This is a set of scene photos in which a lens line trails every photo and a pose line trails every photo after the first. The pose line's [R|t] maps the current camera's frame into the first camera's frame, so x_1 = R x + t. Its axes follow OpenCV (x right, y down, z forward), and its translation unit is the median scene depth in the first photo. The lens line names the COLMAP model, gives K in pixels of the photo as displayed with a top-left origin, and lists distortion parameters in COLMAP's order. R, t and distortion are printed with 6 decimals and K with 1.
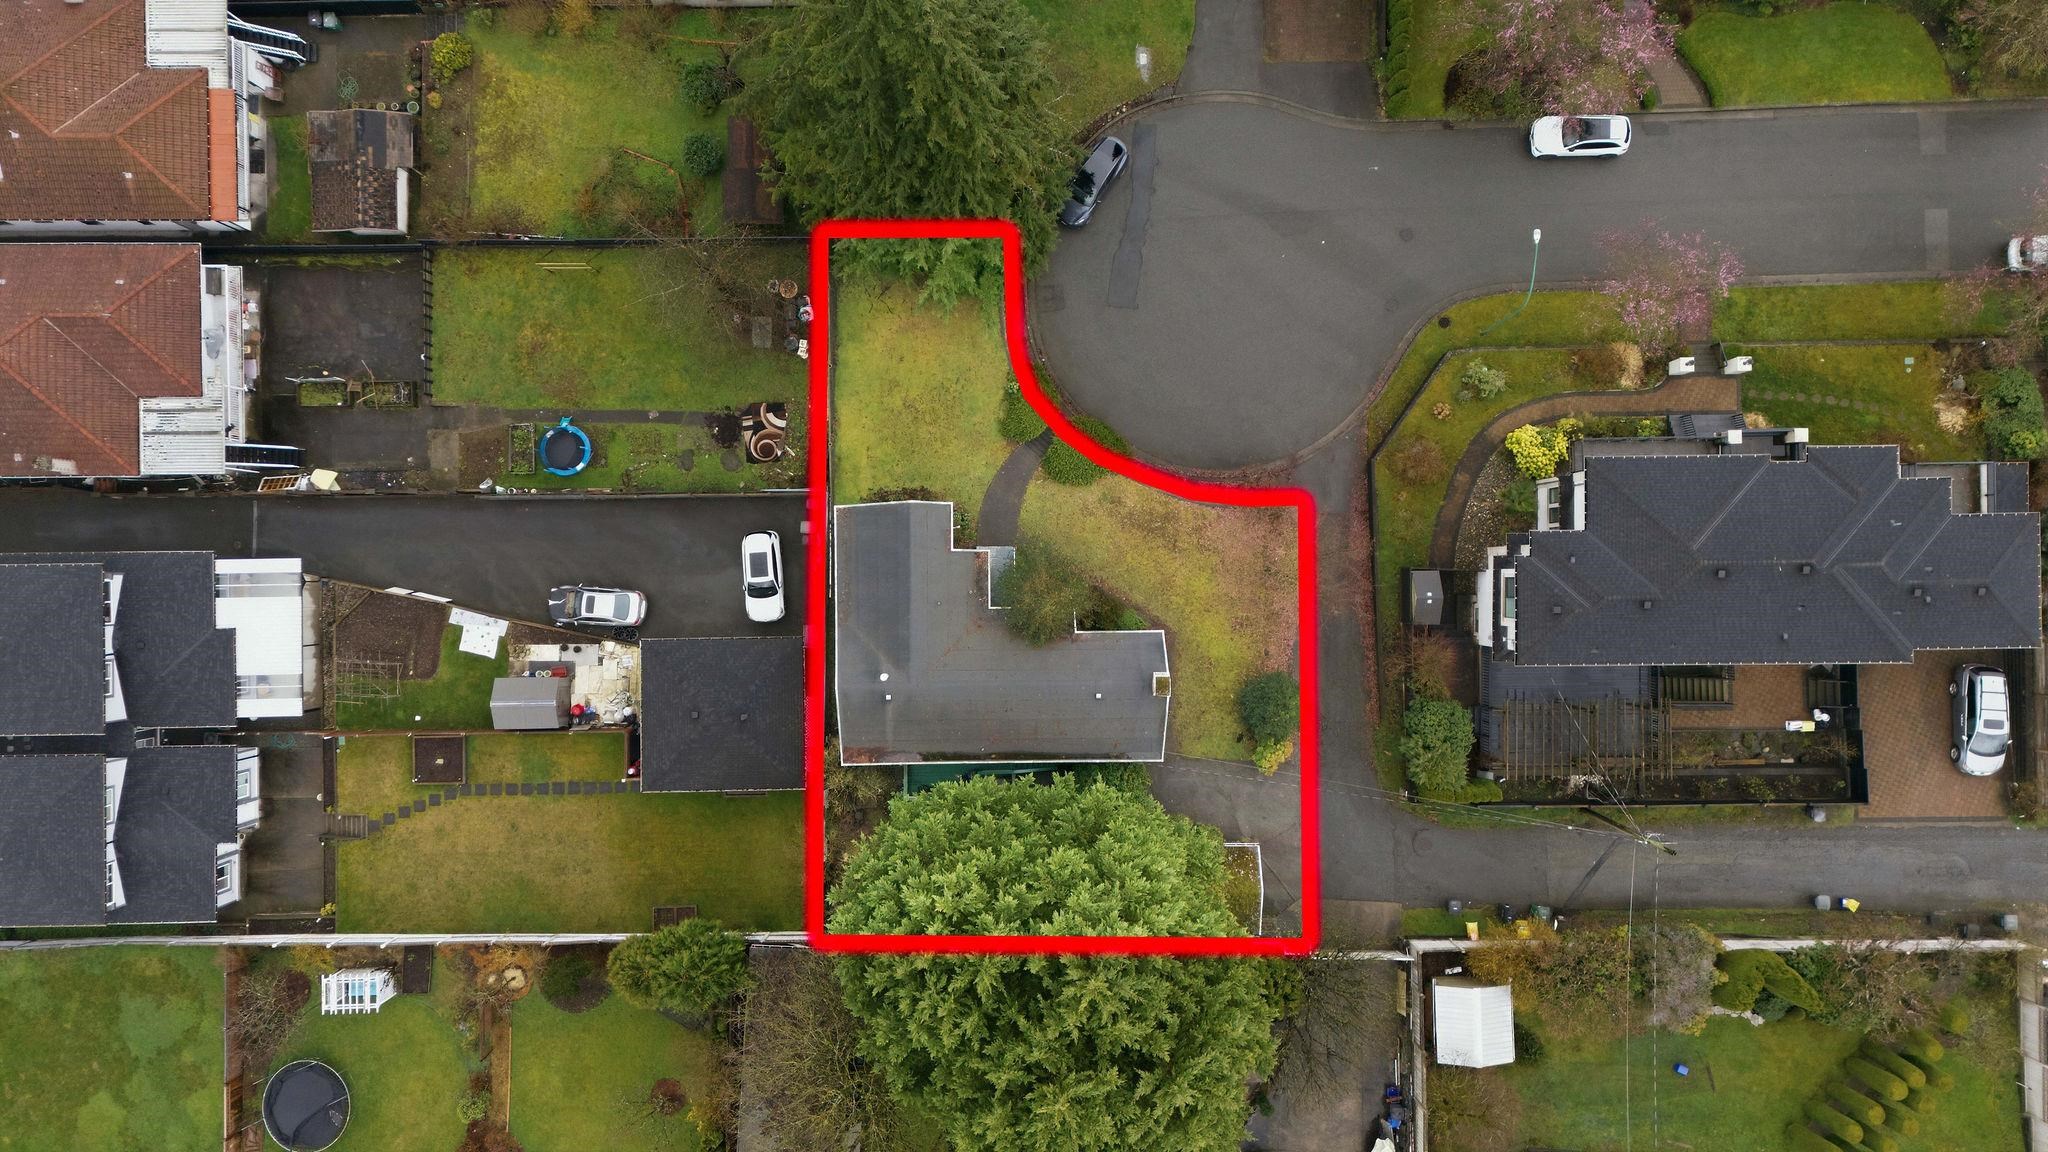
lens RADIAL K [[1508.6, 0, 1034.6], [0, 1508.6, 574.6], [0, 0, 1]] dist [0.001417, -0.001550]
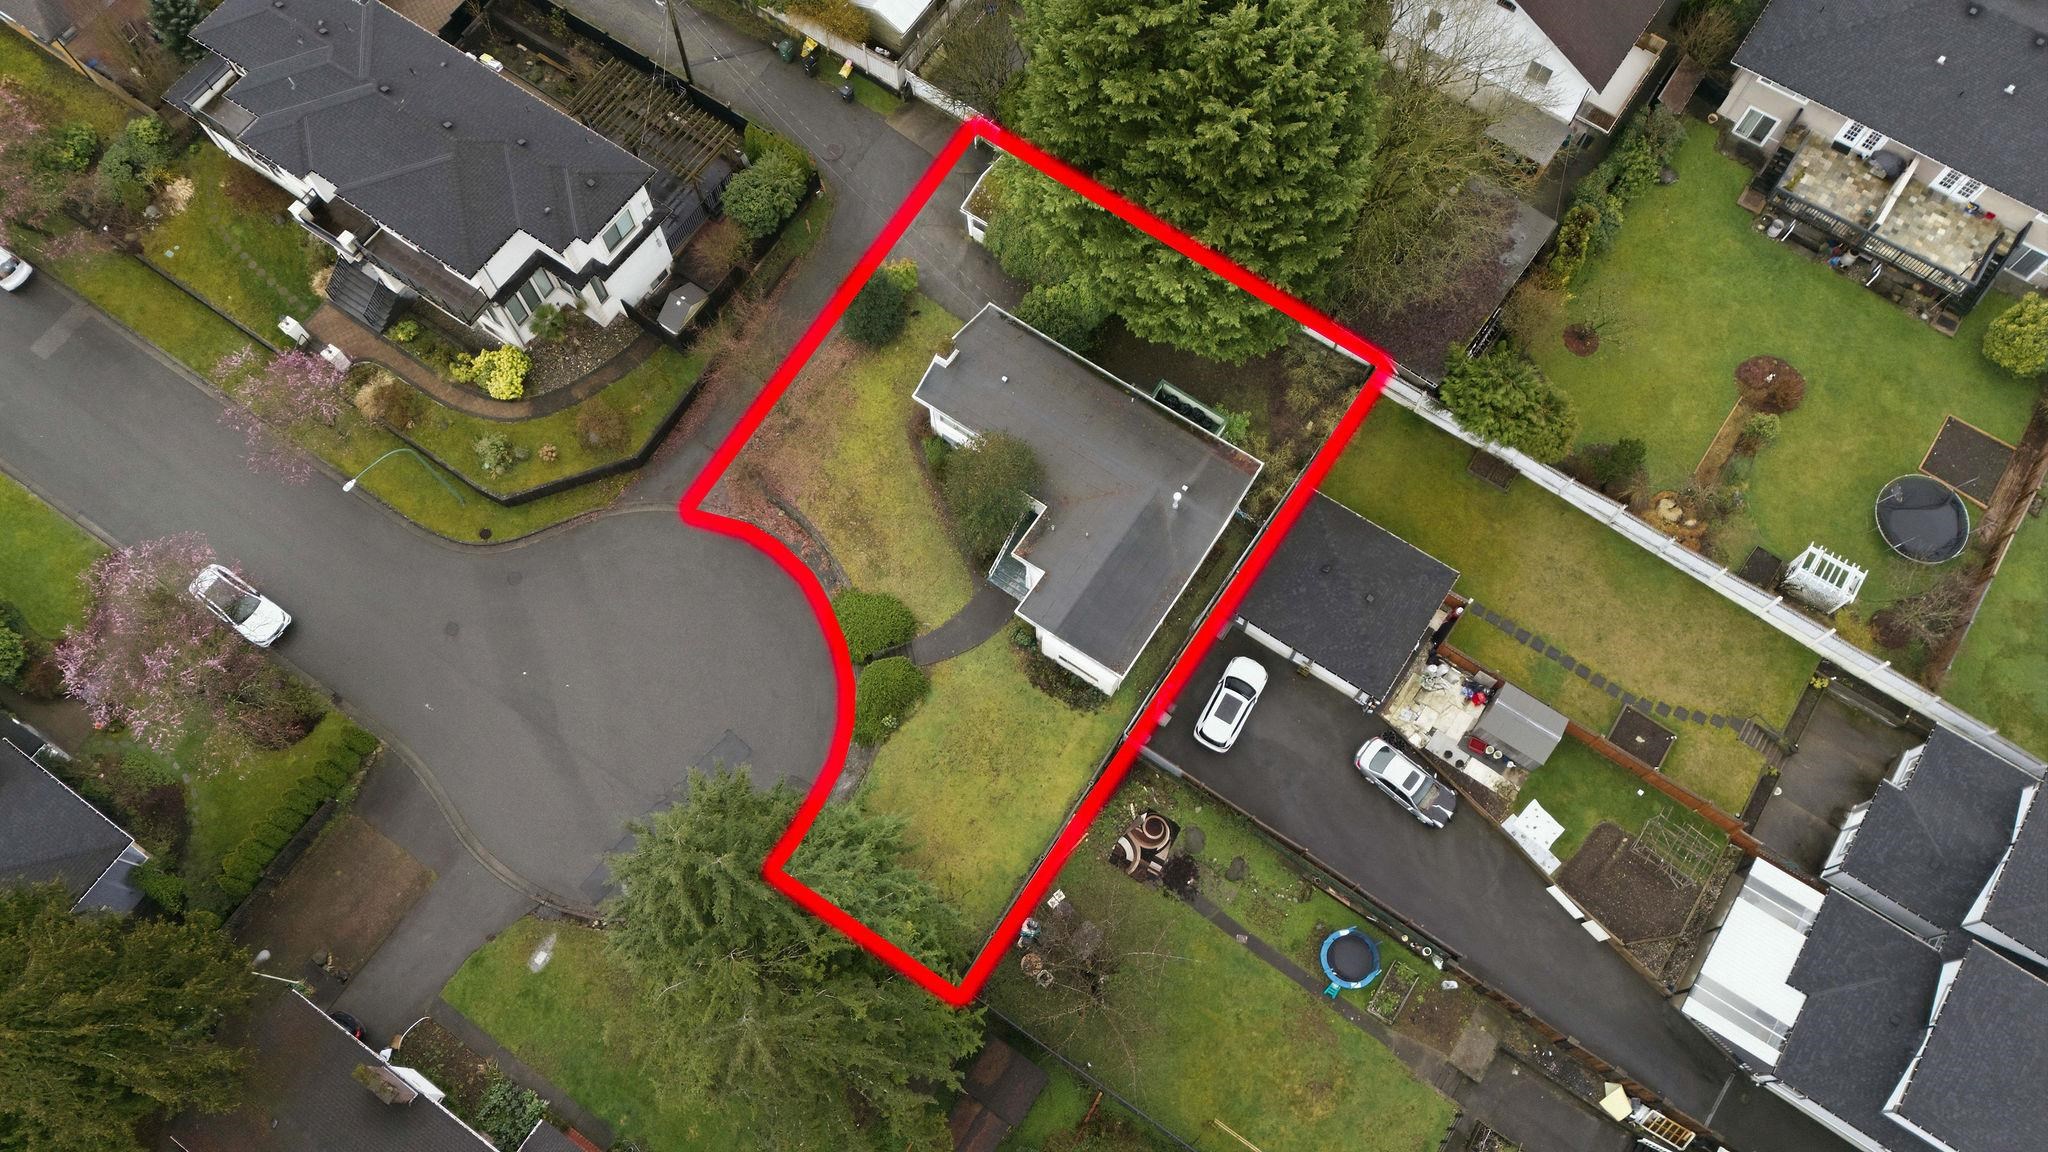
lens RADIAL K [[1508.6, 0, 1034.6], [0, 1508.6, 574.6], [0, 0, 1]] dist [0.001417, -0.001550]
pose [[-0.823918, -0.530348, 0.199725, -0.222022], [0.566583, -0.763456, 0.310029, -0.289949], [-0.011942, 0.368600, 0.929512, 0.120034]]
